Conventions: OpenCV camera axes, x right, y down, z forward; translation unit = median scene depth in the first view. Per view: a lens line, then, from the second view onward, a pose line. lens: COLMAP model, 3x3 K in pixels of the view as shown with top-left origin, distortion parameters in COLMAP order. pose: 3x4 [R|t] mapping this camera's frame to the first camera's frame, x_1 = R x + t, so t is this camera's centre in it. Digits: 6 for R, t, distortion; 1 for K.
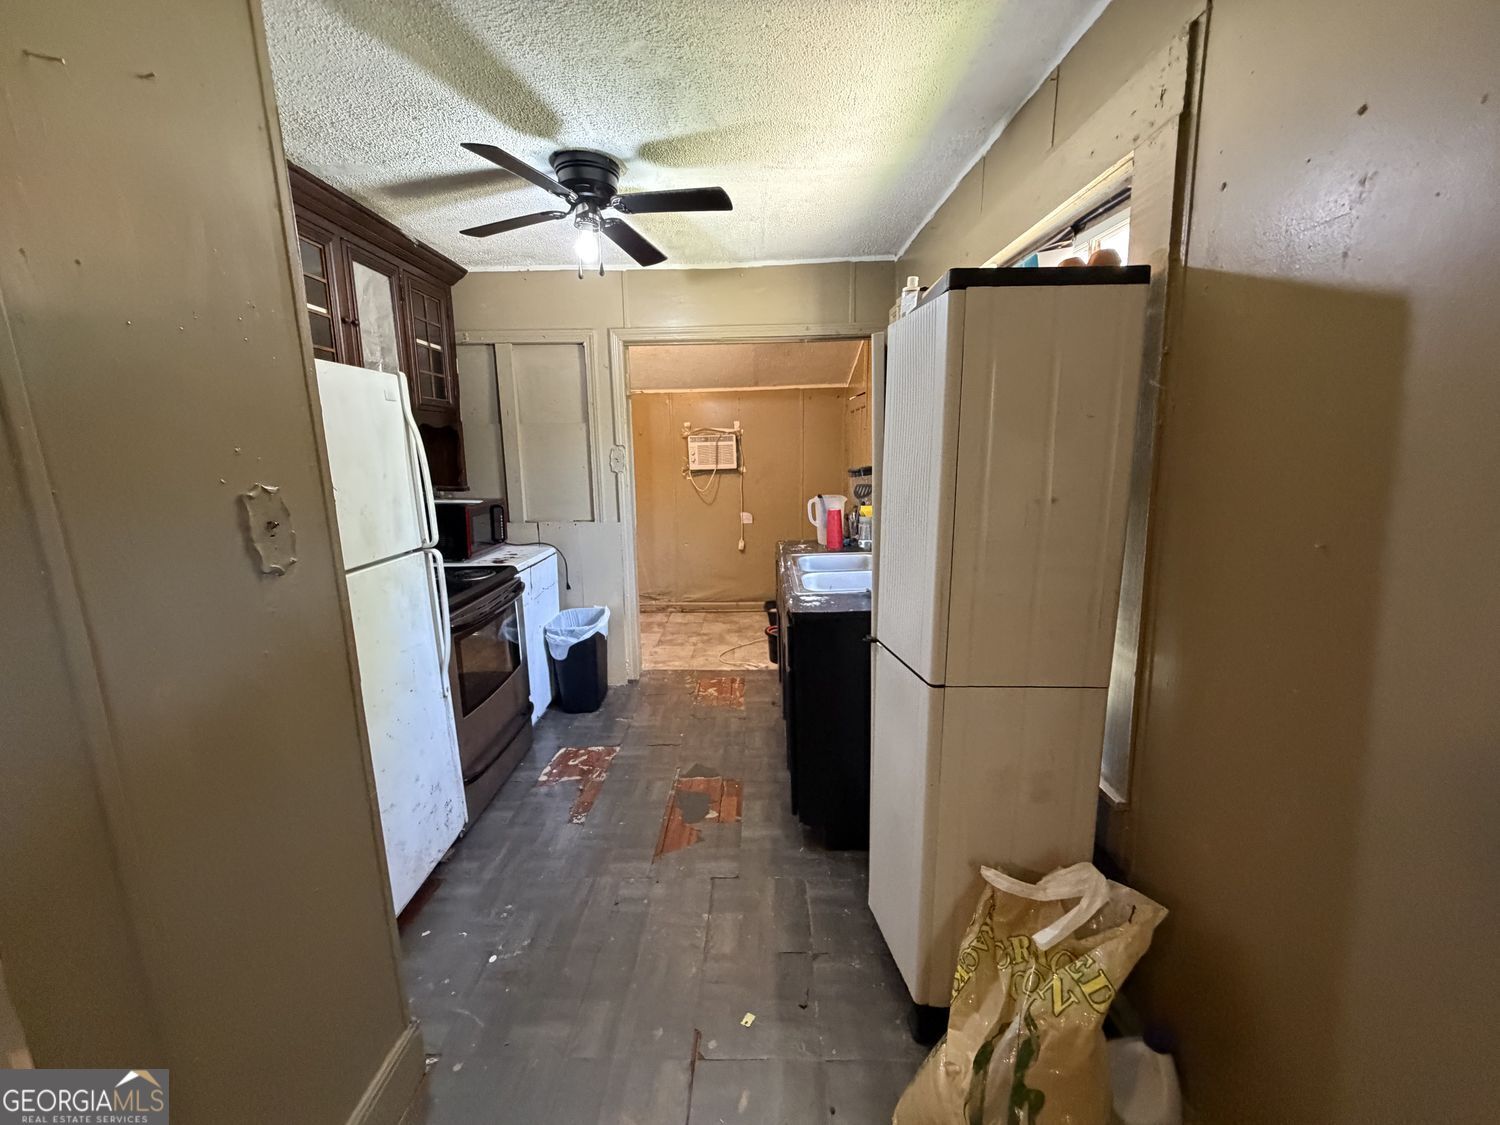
lens RADIAL K [[601.6, 0, 746.9], [0, 601.6, 560.9], [0, 0, 1]] dist [0.000971, 0.000181]
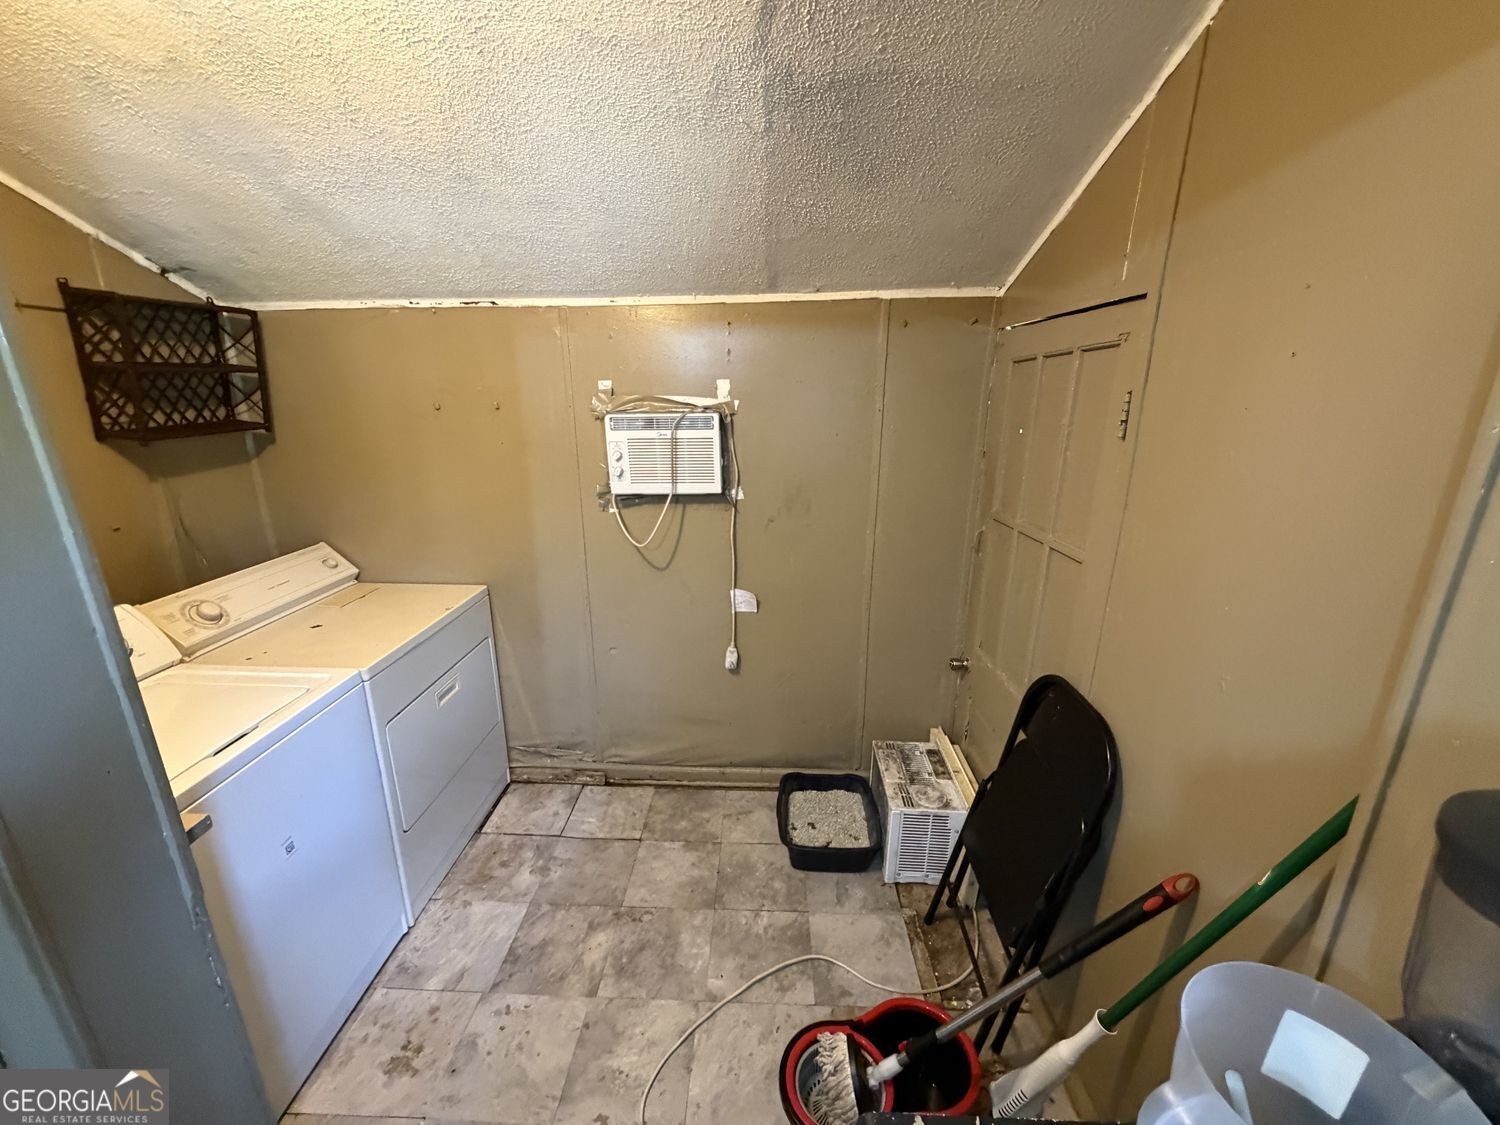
lens RADIAL K [[601.6, 0, 749.9], [0, 601.6, 560.6], [0, 0, 1]] dist [0.000971, 0.000181]
pose [[0.999570, 0.021781, -0.019645, 0.012187], [-0.019756, 0.994992, 0.097984, -0.149163], [0.021681, -0.097554, 0.994994, 0.577309]]
